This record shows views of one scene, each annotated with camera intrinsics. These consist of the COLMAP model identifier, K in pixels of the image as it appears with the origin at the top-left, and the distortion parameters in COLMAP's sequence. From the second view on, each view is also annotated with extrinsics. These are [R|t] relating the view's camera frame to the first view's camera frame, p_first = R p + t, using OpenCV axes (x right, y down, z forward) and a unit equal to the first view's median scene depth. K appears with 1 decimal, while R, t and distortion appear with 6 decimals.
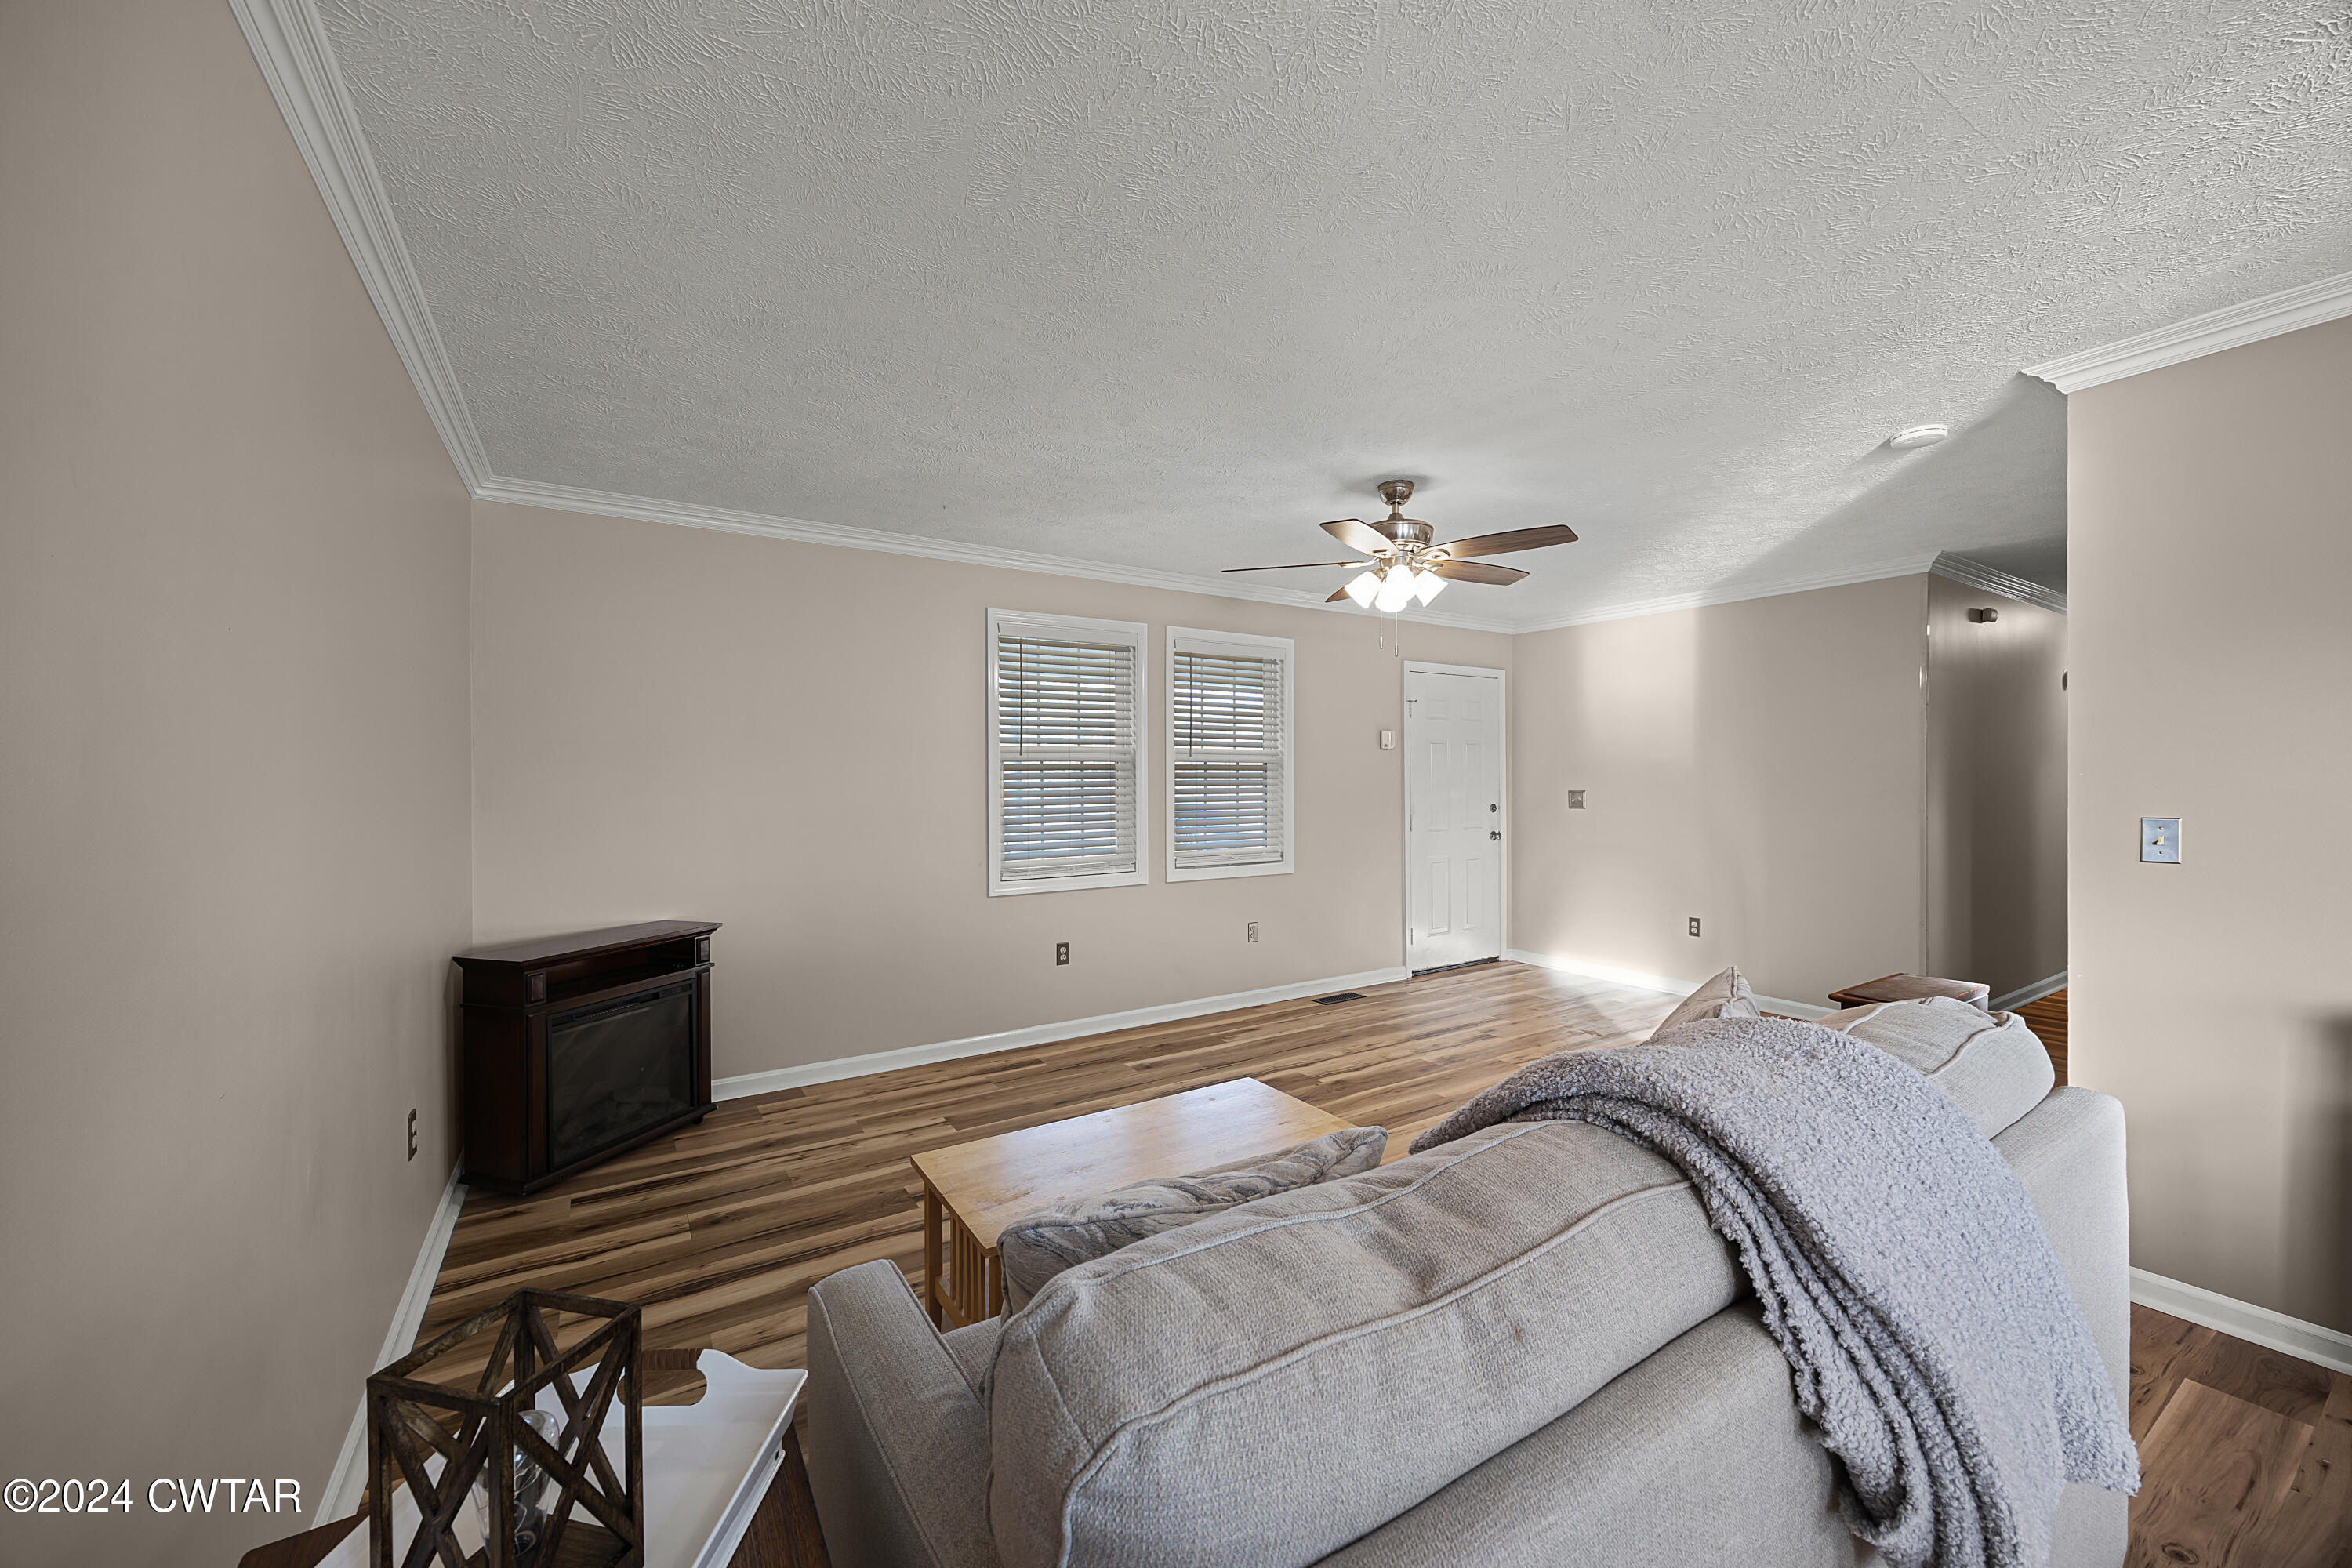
lens RADIAL K [[898.9, 0, 1184.6], [0, 898.9, 788.0], [0, 0, 1]] dist [-0.001499, -0.000718]
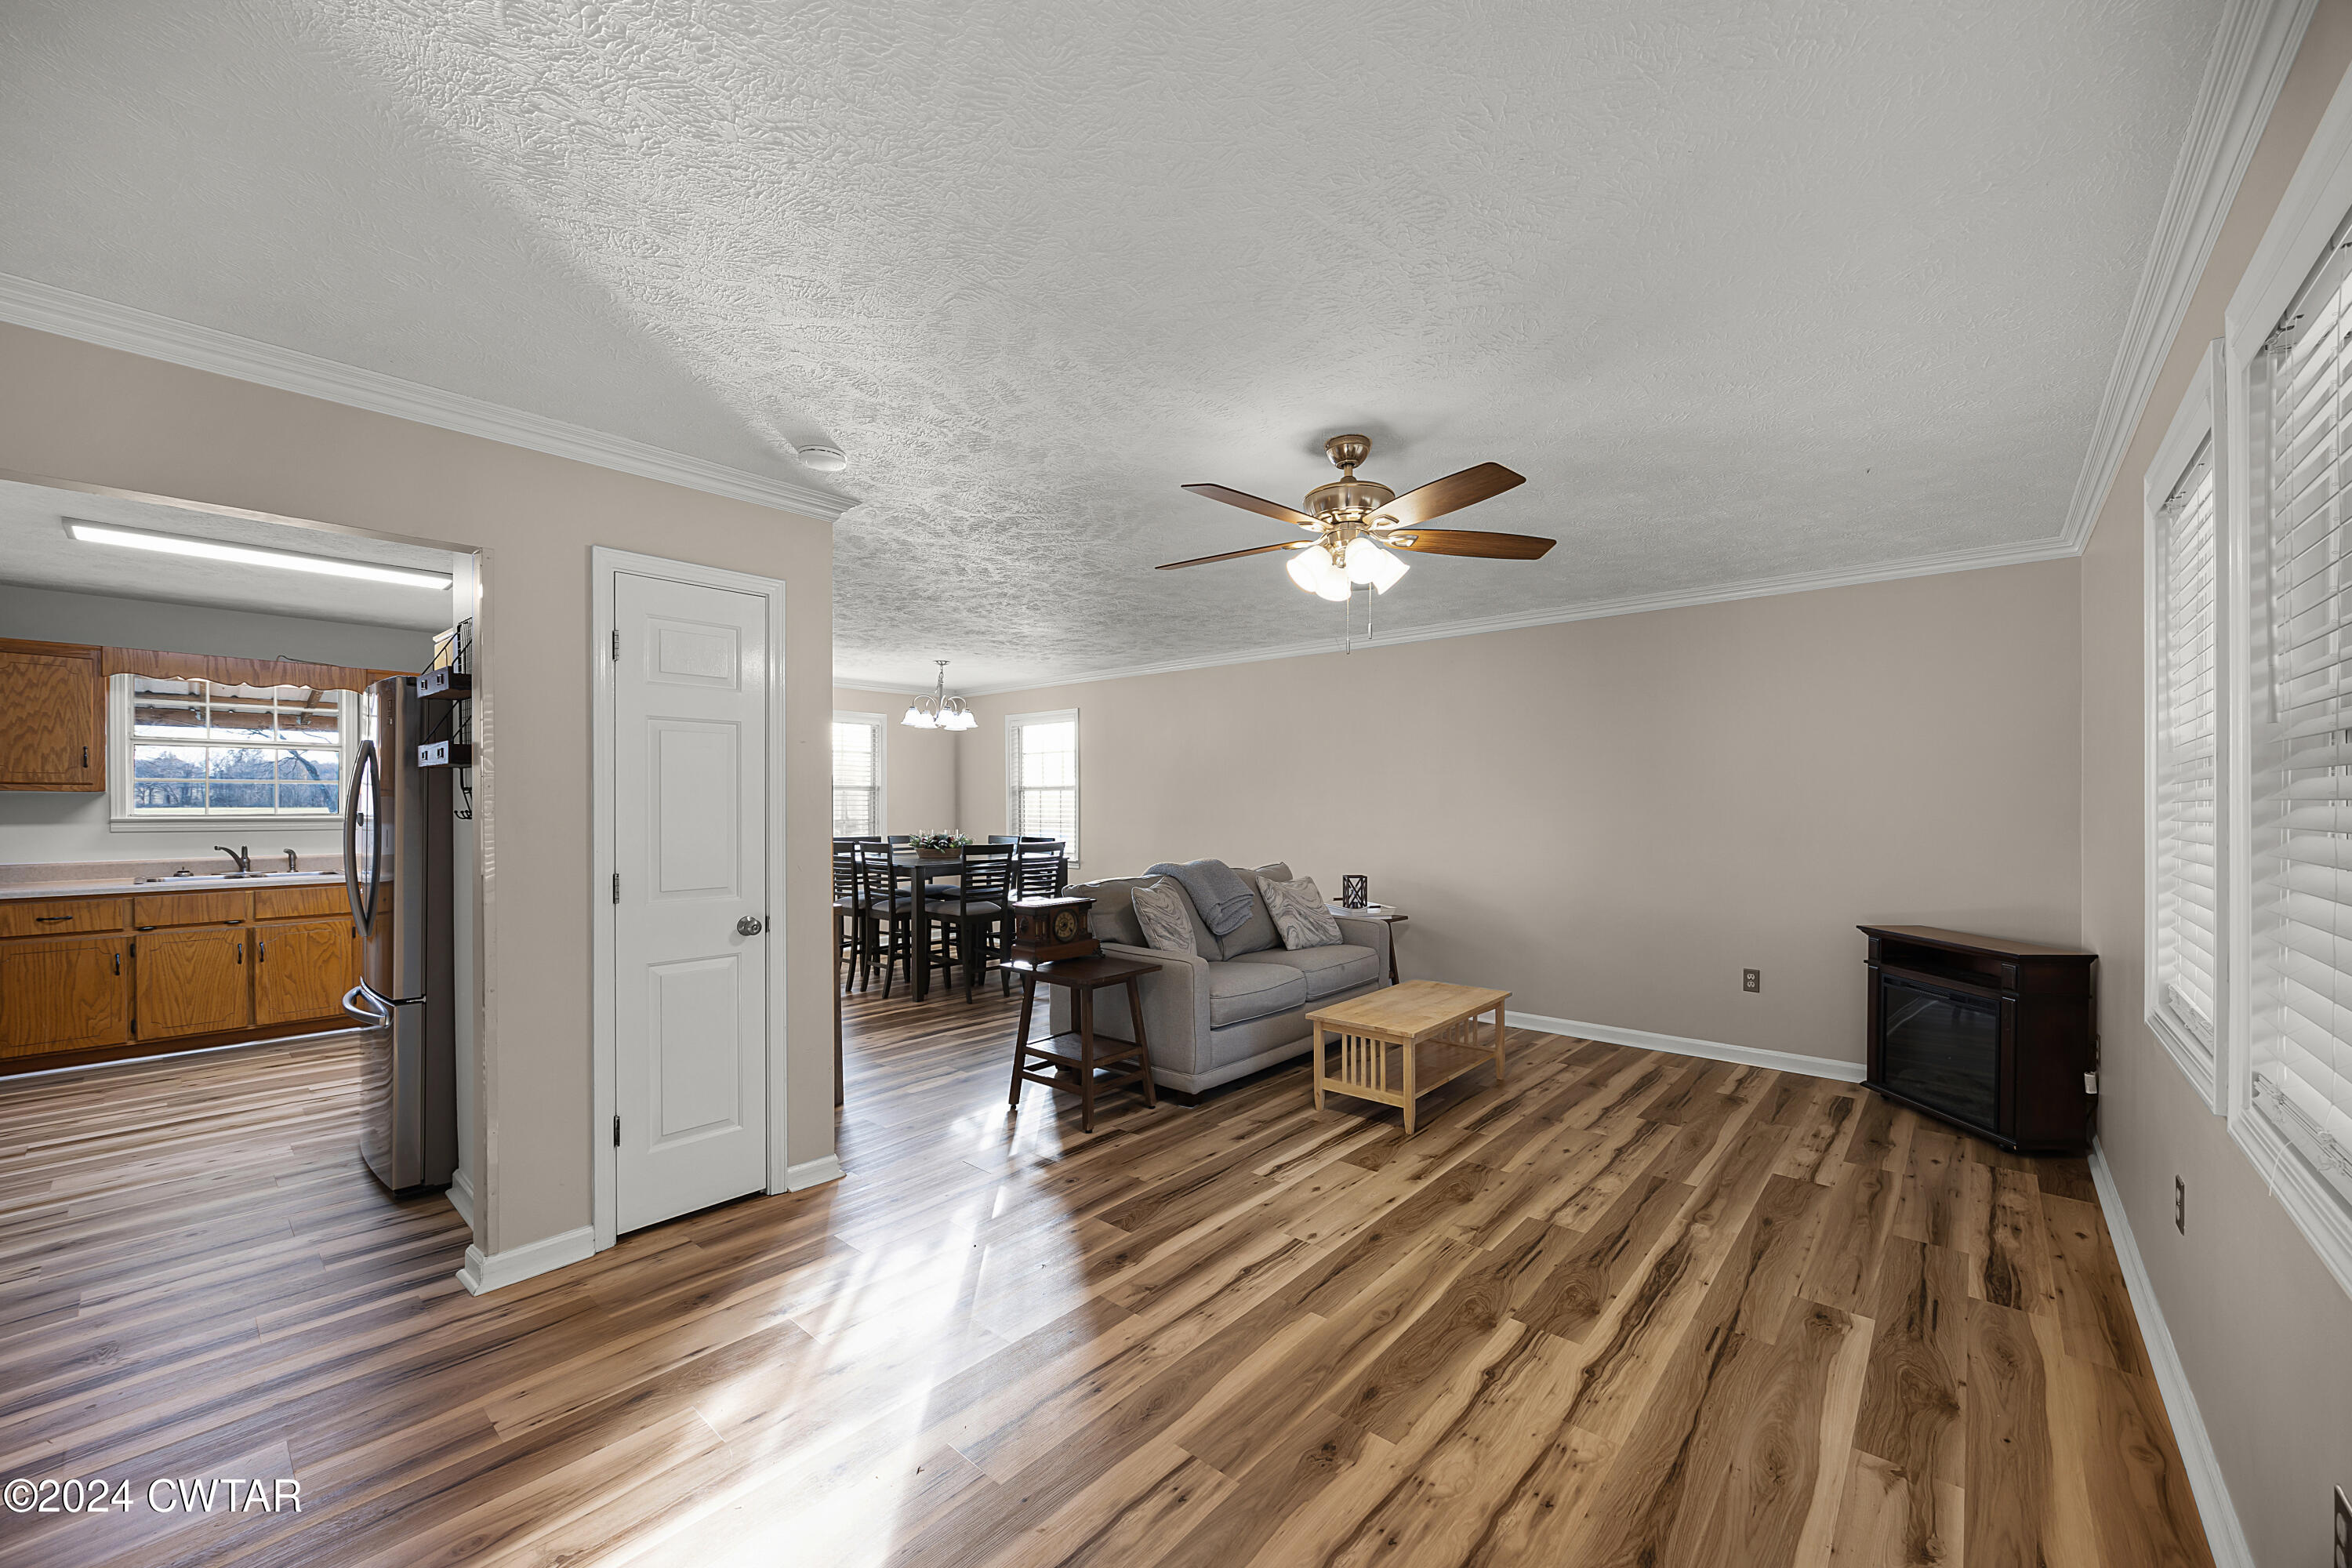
lens RADIAL K [[898.9, 0, 1183.5], [0, 898.9, 805.9], [0, 0, 1]] dist [-0.001499, -0.000718]
pose [[-0.962641, 0.004815, -0.270739, 0.477476], [0.001441, 0.999919, 0.012661, -0.014884], [0.270778, 0.011798, -0.962570, 1.385427]]
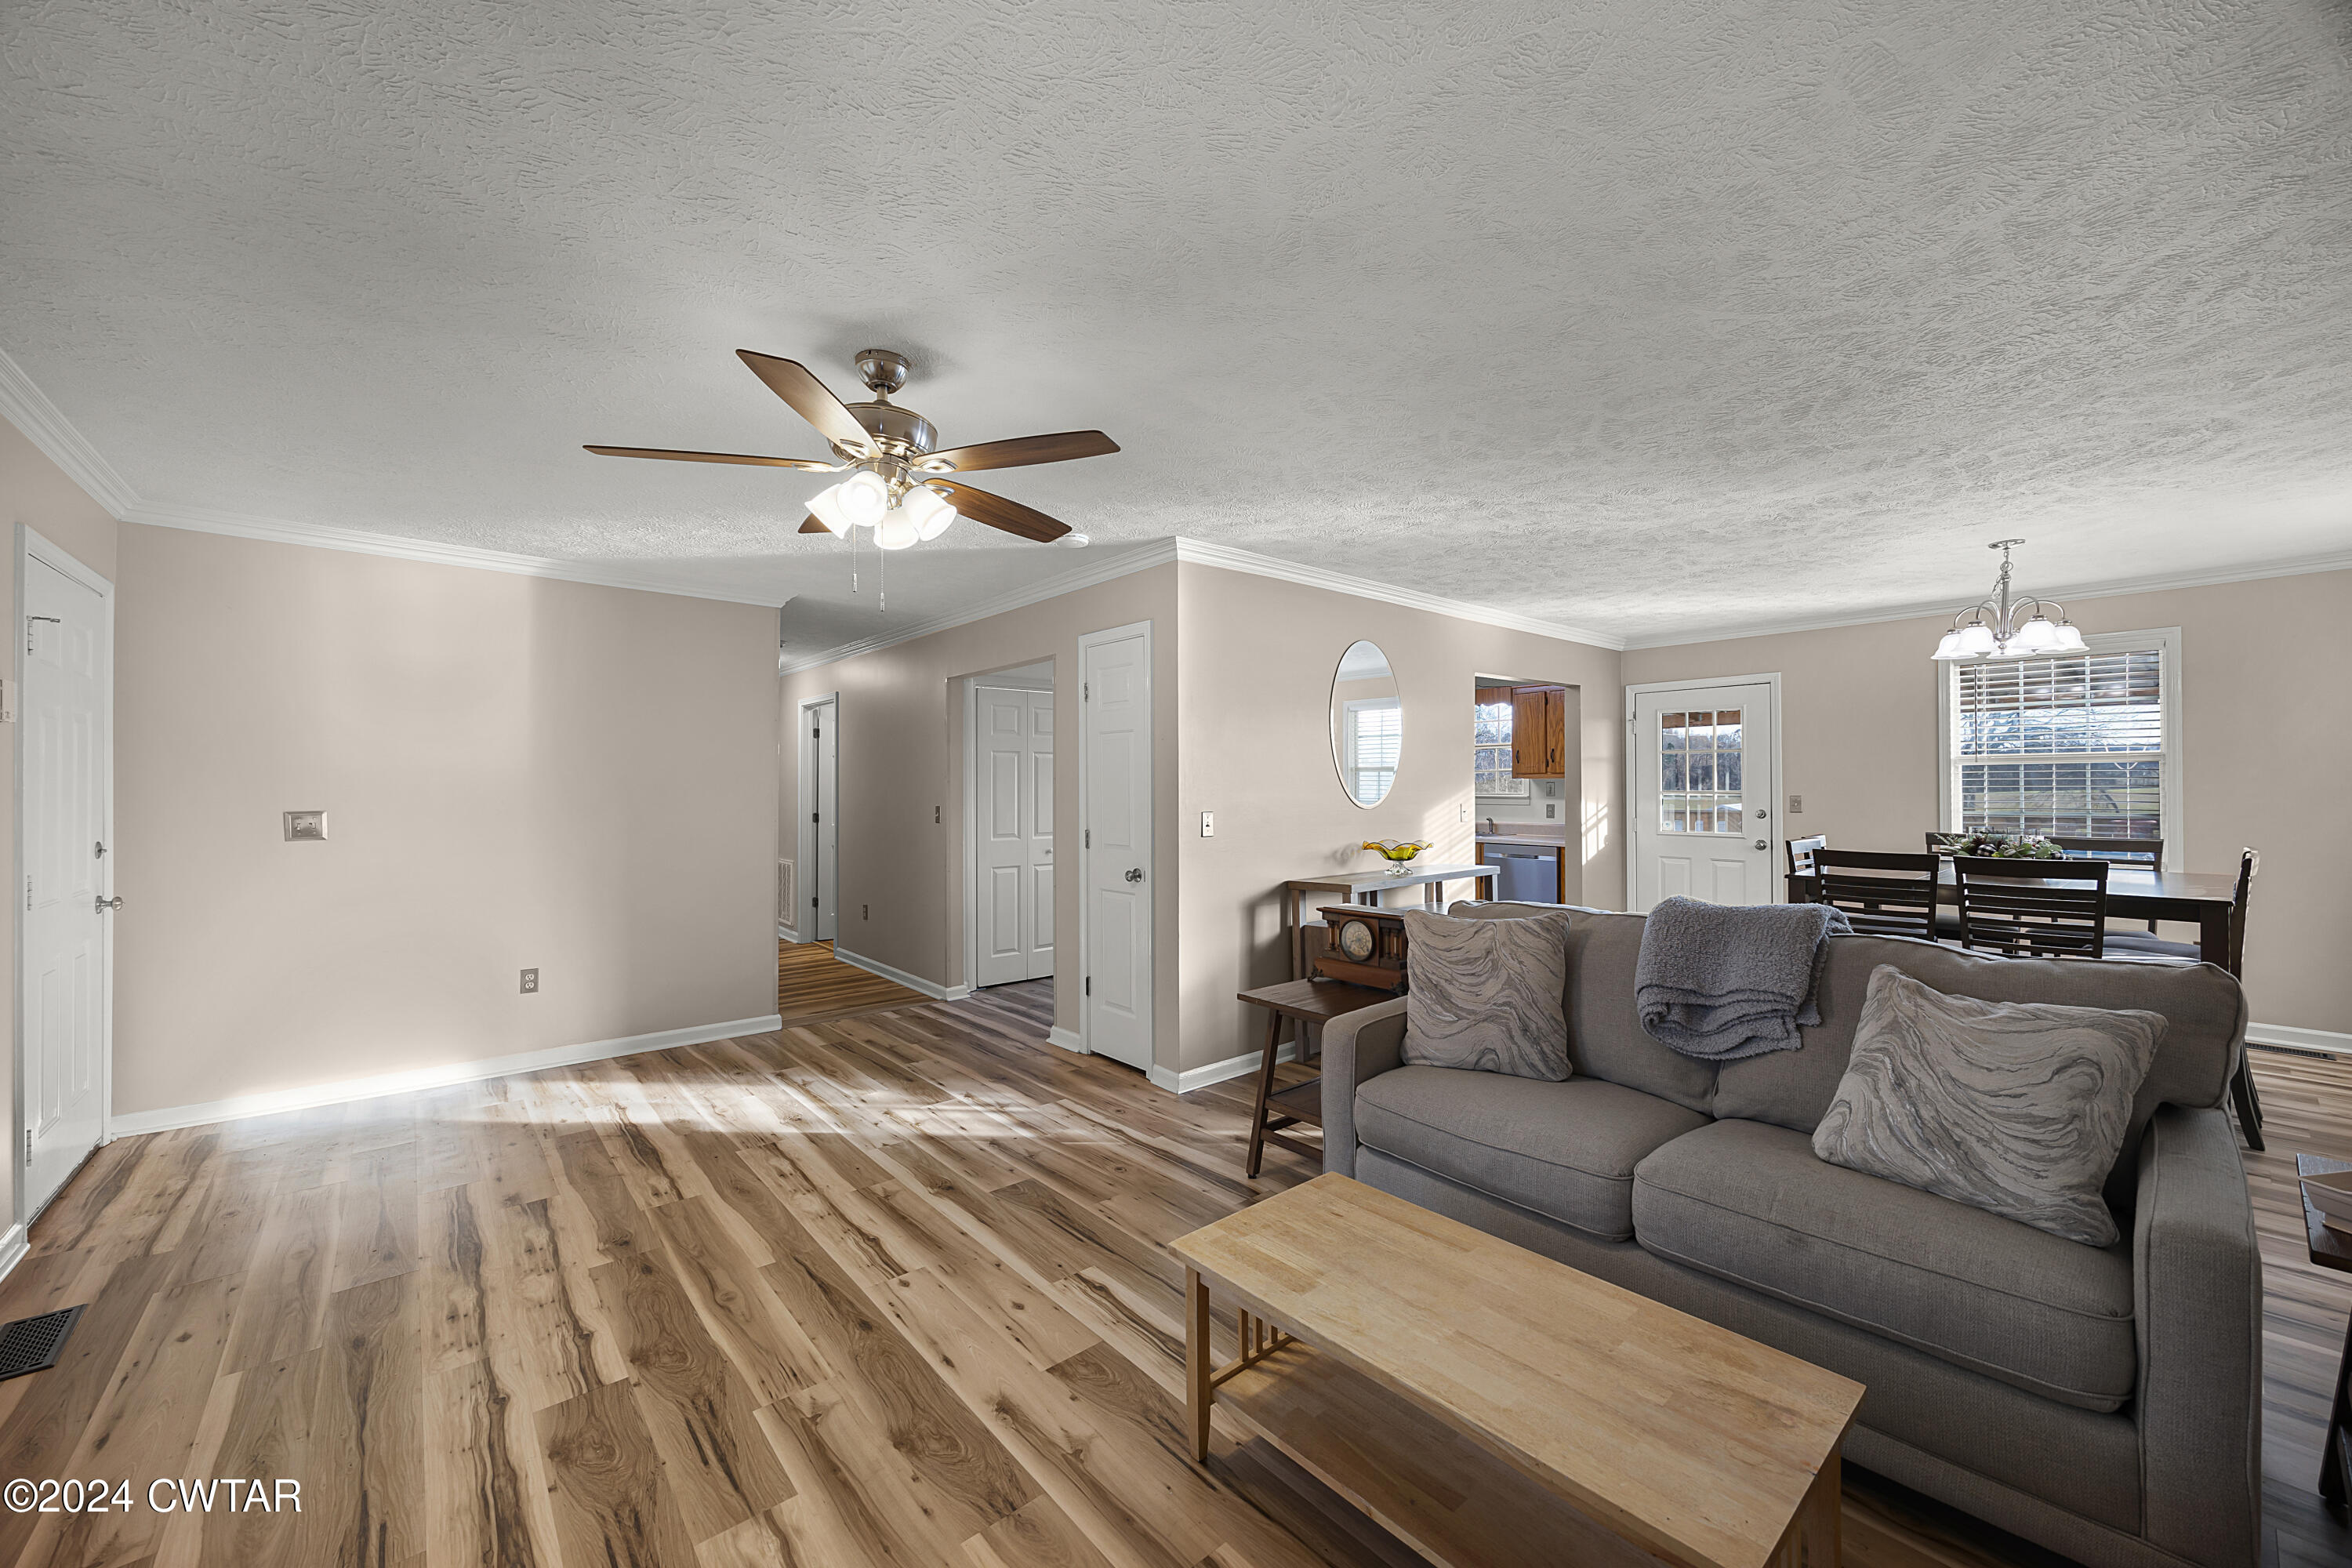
lens RADIAL K [[898.9, 0, 1191.6], [0, 898.9, 774.4], [0, 0, 1]] dist [-0.001499, -0.000718]
pose [[-0.141669, 0.018866, 0.989734, -0.376256], [0.014296, 0.999753, -0.017011, -0.005030], [-0.989811, 0.011739, -0.141903, 0.689128]]
